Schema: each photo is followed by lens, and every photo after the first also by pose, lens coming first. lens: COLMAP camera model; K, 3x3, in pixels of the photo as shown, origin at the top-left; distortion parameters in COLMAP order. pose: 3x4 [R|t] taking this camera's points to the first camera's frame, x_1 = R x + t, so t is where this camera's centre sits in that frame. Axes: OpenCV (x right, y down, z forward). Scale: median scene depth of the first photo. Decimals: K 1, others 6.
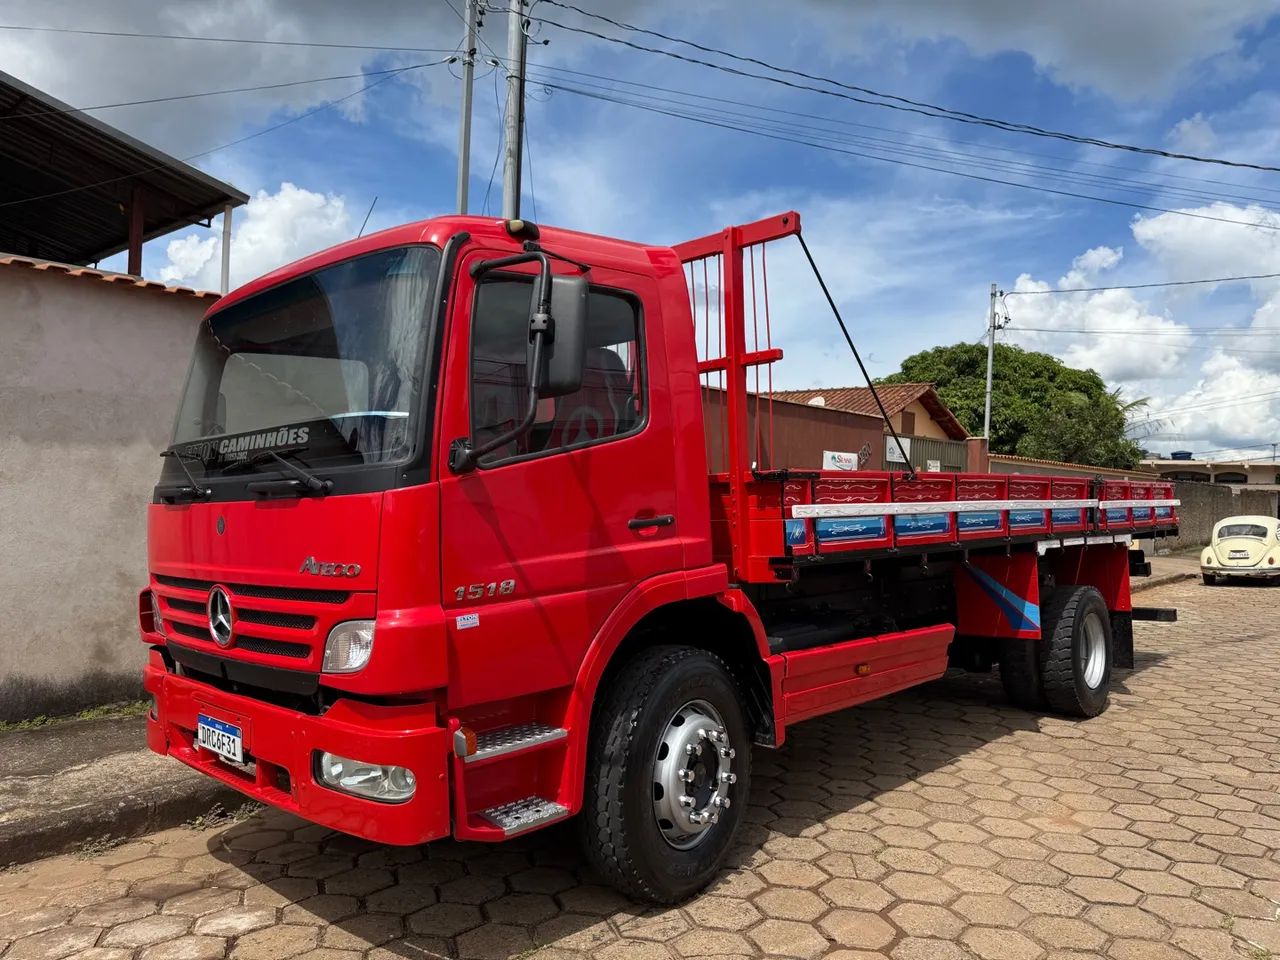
lens RADIAL K [[905.1, 0, 640.0], [0, 905.1, 480.0], [0, 0, 1]] dist [0.051645, -0.041416]
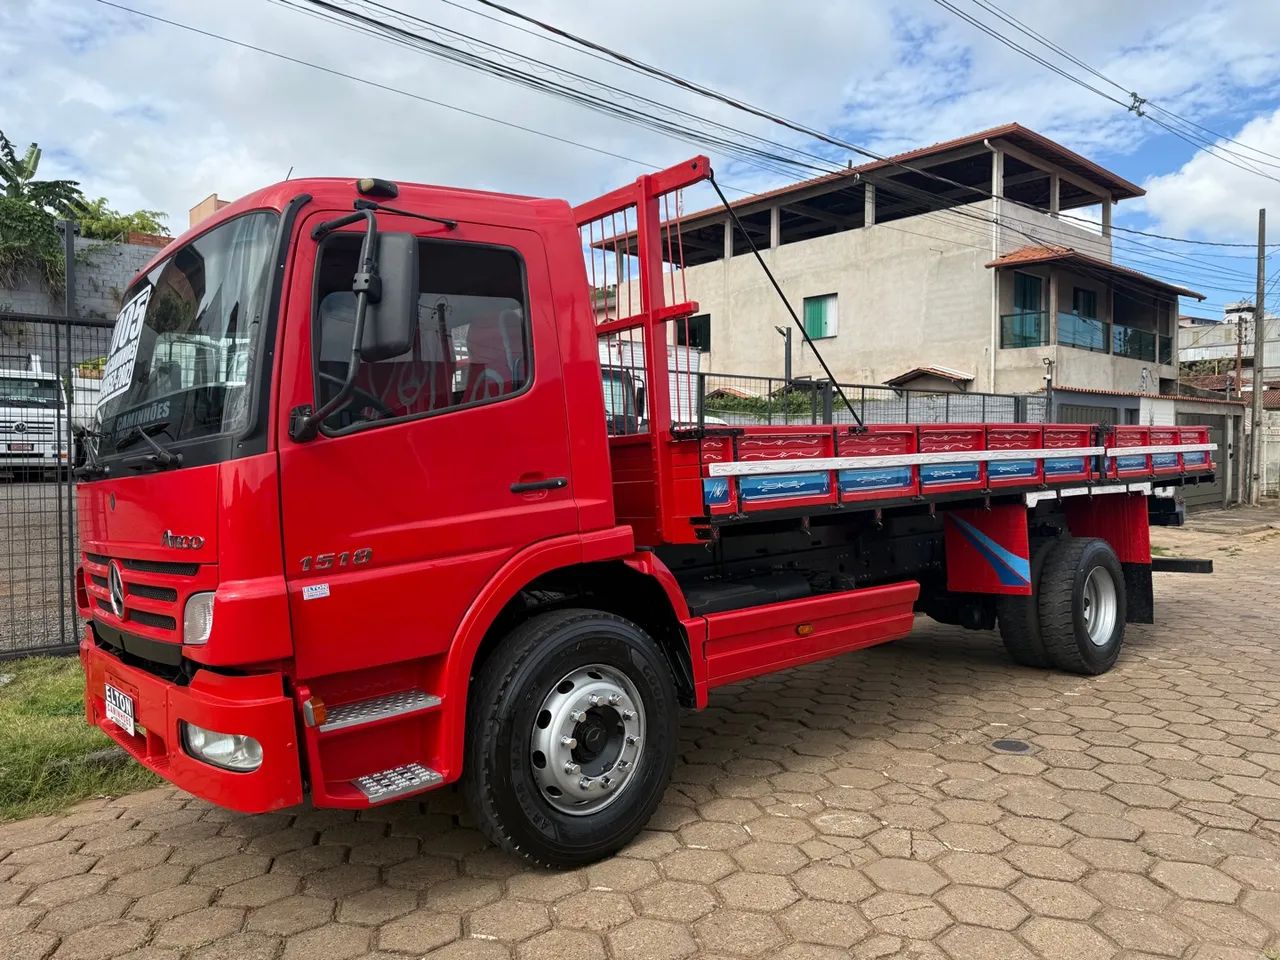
lens RADIAL K [[905.1, 0, 640.0], [0, 905.1, 480.0], [0, 0, 1]] dist [0.051645, -0.041416]
pose [[0.996255, -0.032744, -0.080019, 0.179953], [0.035723, 0.998710, 0.036077, 0.008628], [0.078735, -0.038801, 0.996140, 0.033396]]
